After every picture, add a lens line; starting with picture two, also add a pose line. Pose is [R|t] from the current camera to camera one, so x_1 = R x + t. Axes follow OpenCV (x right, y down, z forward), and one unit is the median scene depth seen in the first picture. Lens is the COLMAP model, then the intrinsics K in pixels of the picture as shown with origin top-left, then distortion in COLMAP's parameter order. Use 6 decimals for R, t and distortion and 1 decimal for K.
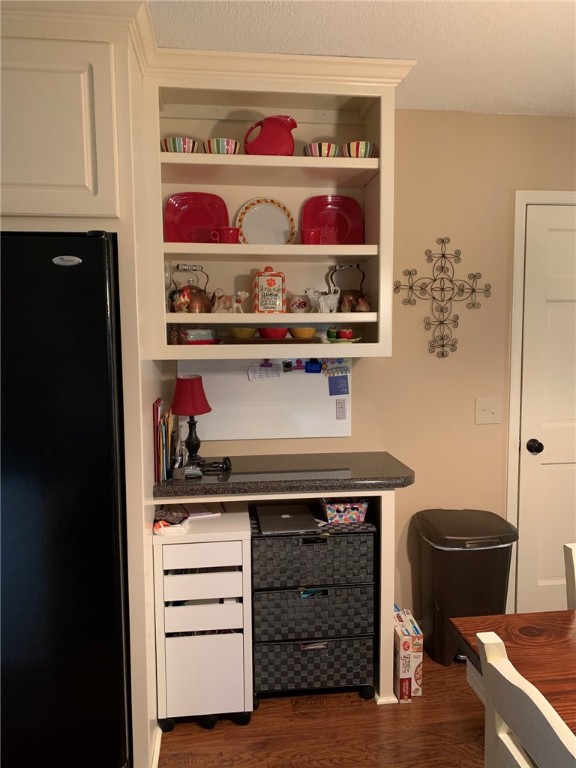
lens RADIAL K [[582.5, 0, 290.6], [0, 582.5, 383.3], [0, 0, 1]] dist [0.028866, -0.023184]
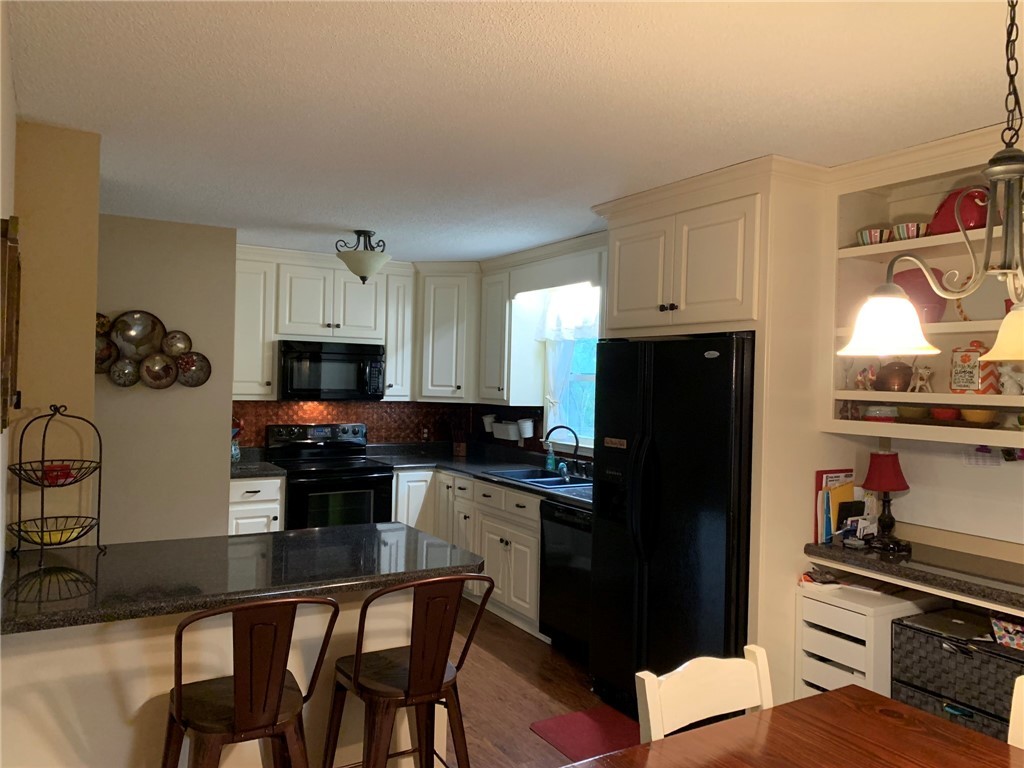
lens RADIAL K [[776.6, 0, 518.2], [0, 776.6, 377.8], [0, 0, 1]] dist [0.028866, -0.023184]
pose [[0.387367, 0.010794, -0.921863, 0.839934], [-0.109437, 0.993400, -0.034354, -0.025184], [0.915407, 0.114194, 0.385991, -0.112612]]
